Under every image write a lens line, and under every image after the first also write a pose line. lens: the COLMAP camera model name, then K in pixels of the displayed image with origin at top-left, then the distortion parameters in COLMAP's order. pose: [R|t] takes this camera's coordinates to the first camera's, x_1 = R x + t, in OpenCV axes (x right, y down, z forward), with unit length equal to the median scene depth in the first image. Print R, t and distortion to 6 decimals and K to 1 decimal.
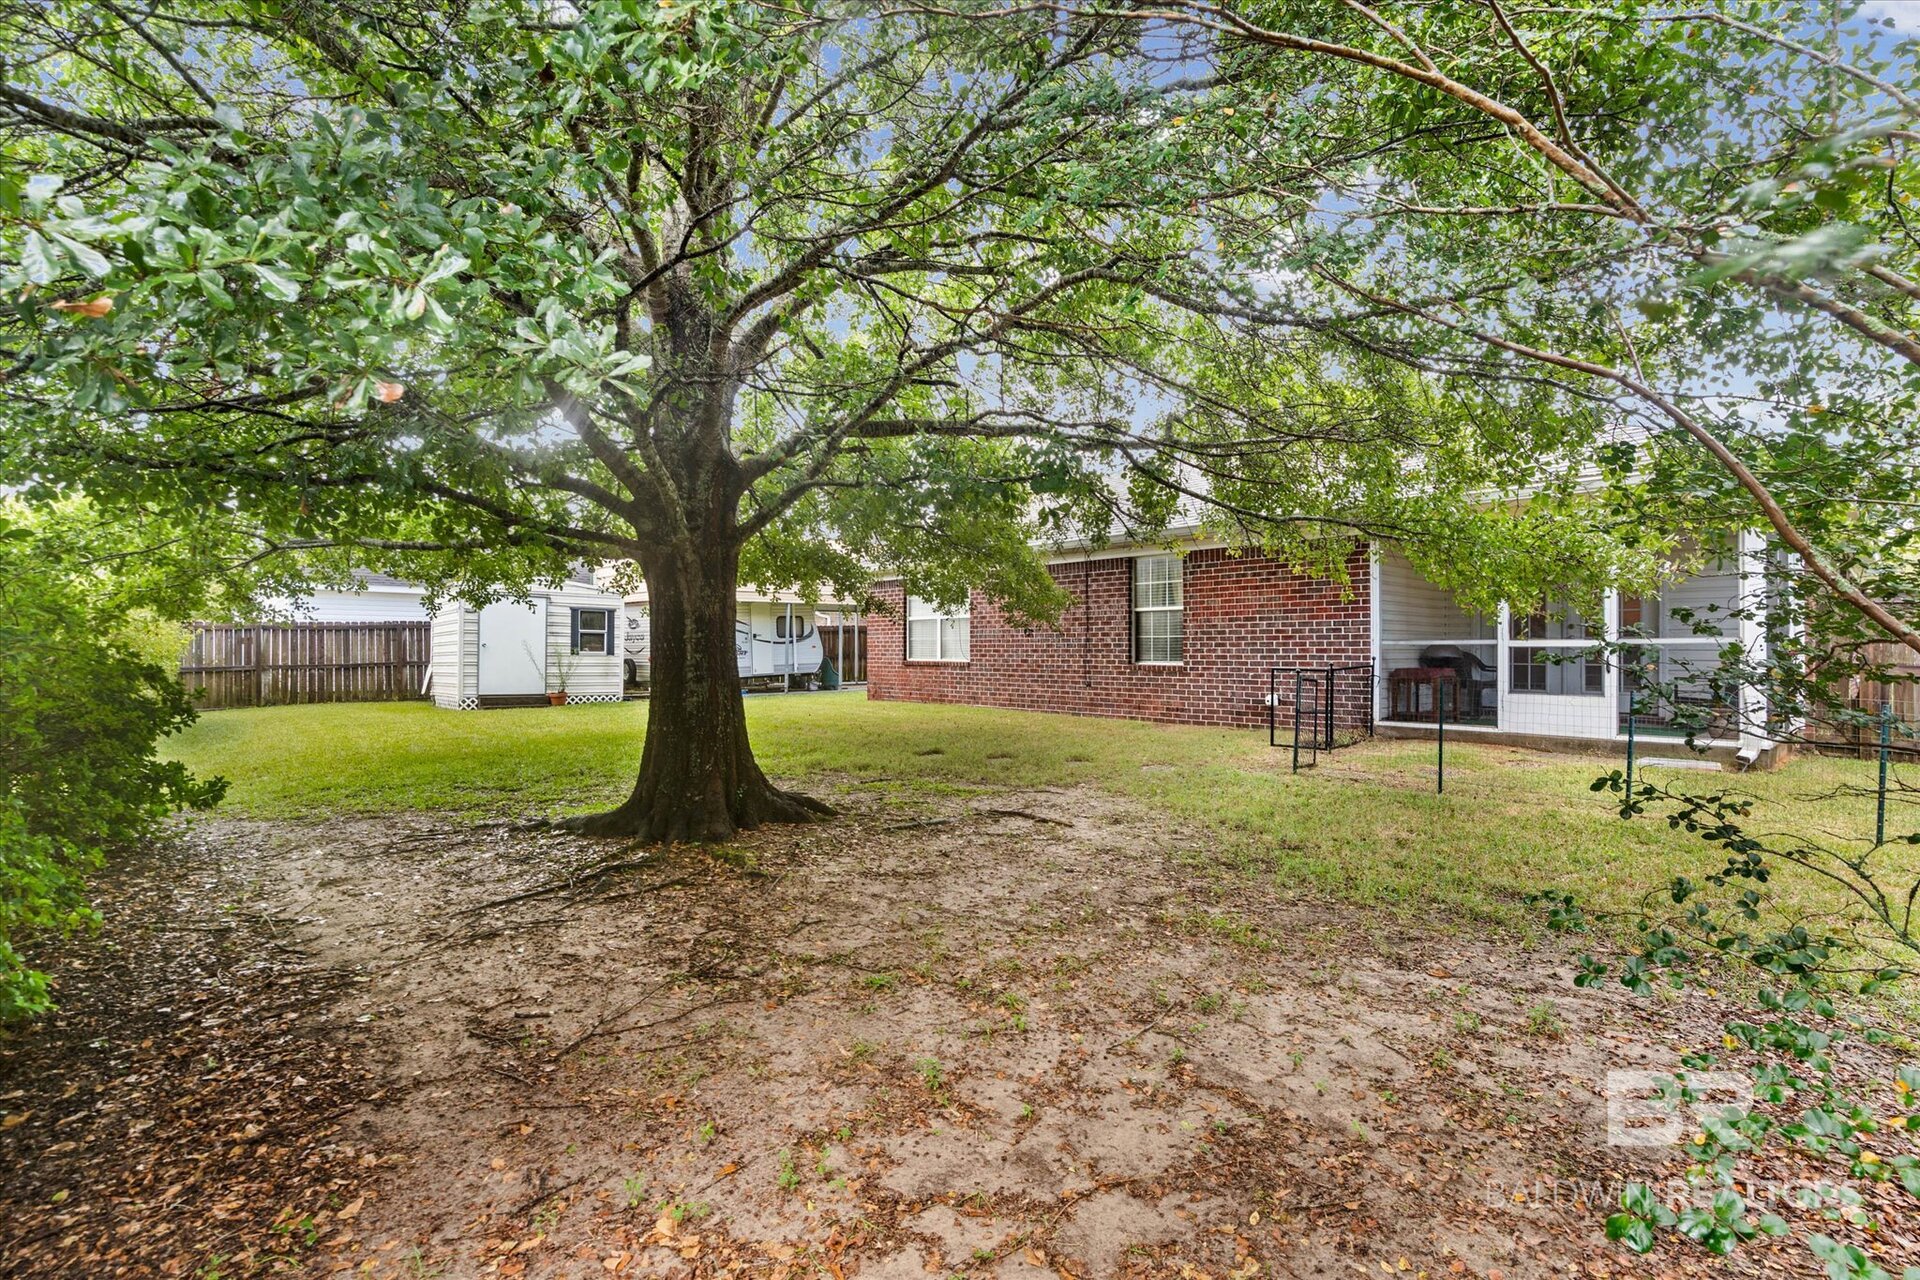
lens RADIAL K [[763.4, 0, 914.5], [0, 763.4, 640.5], [0, 0, 1]] dist [-0.000690, -0.000281]
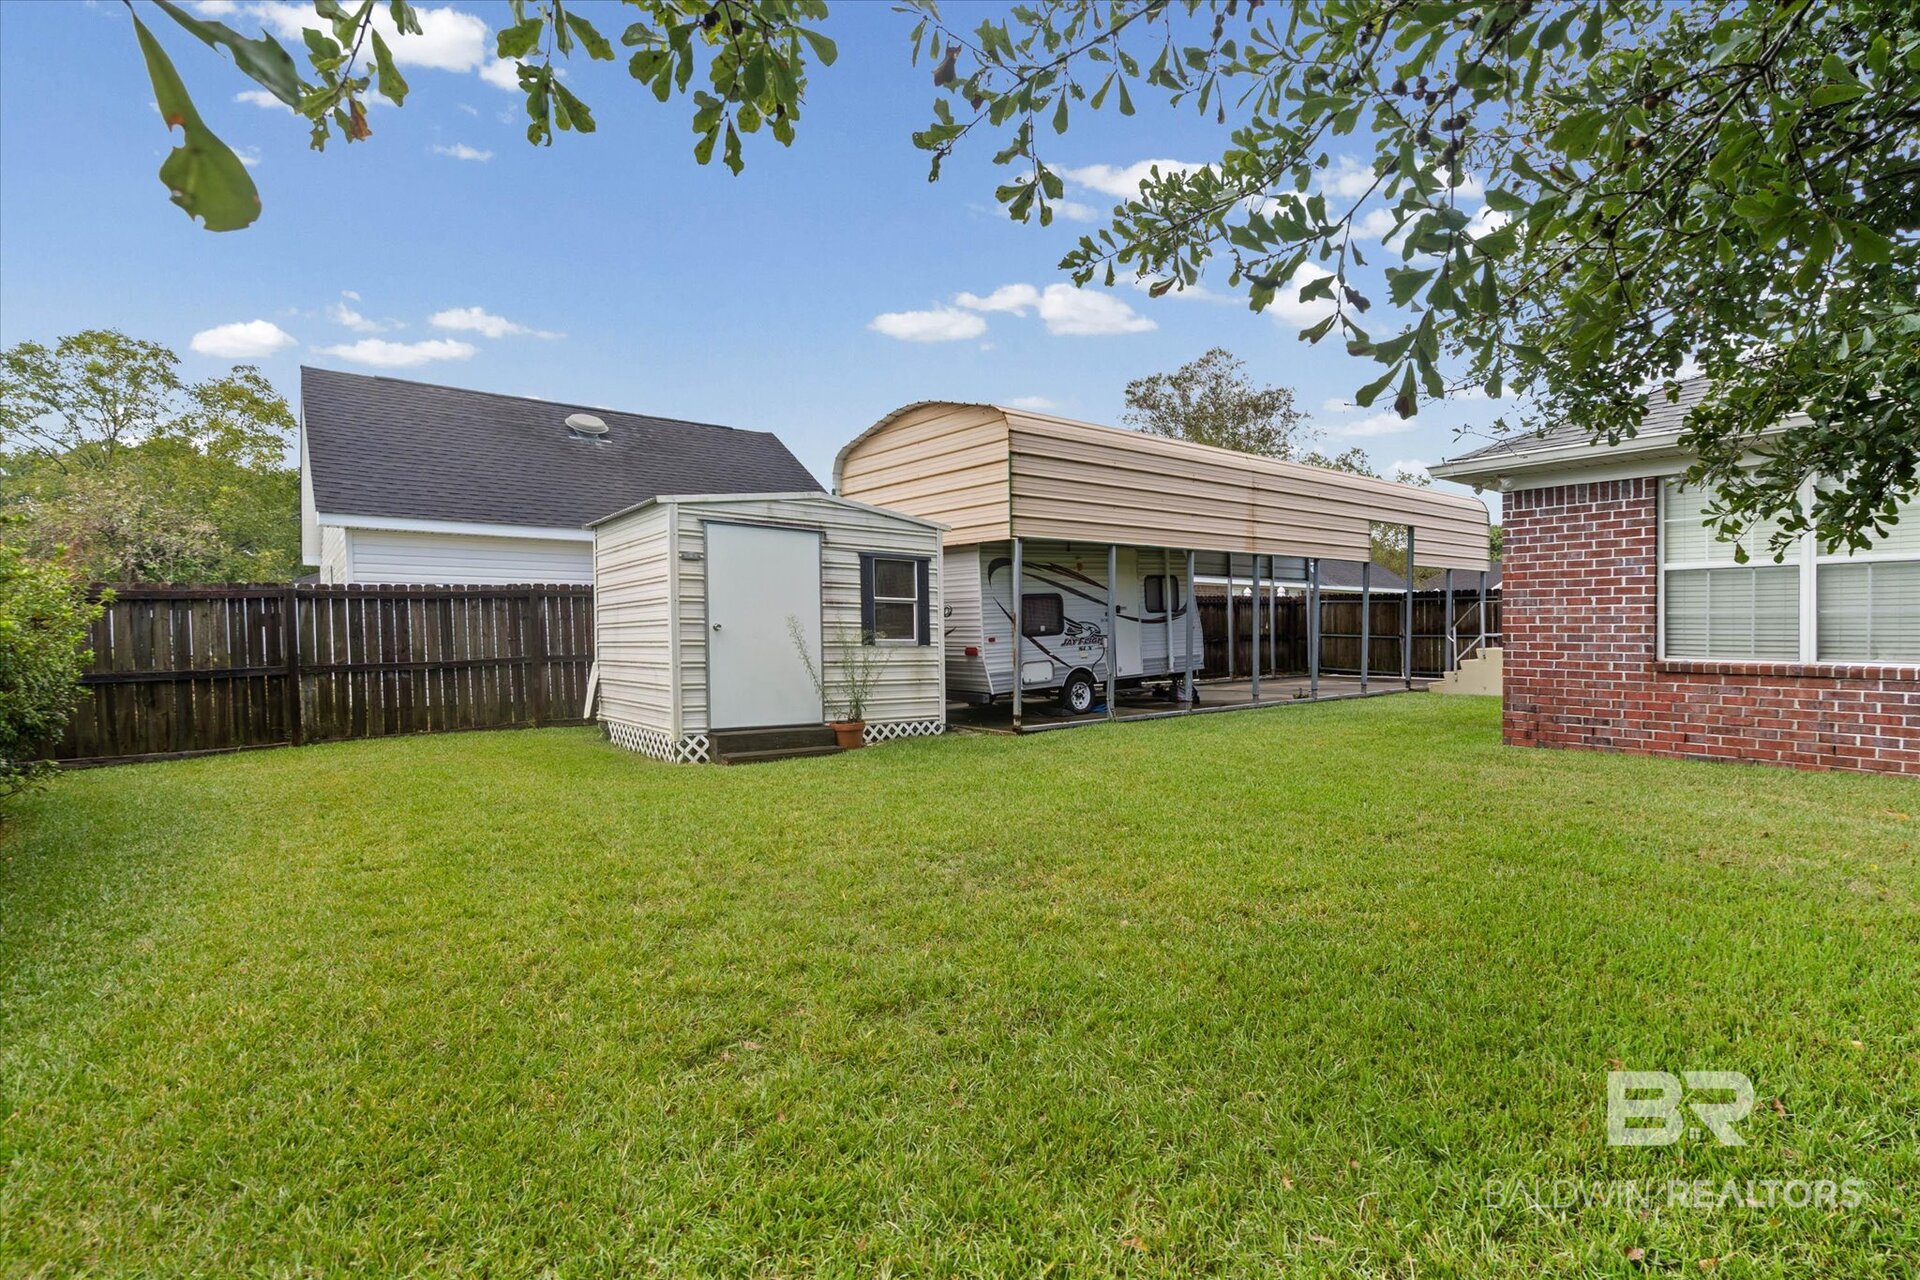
lens RADIAL K [[880.1, 0, 954.4], [0, 880.1, 634.4], [0, 0, 1]] dist [-0.002183, -0.000015]
pose [[0.995478, -0.000353, -0.094991, -0.332740], [0.002181, 0.999814, 0.019147, 0.000107], [0.094966, -0.019268, 0.995294, 0.419178]]
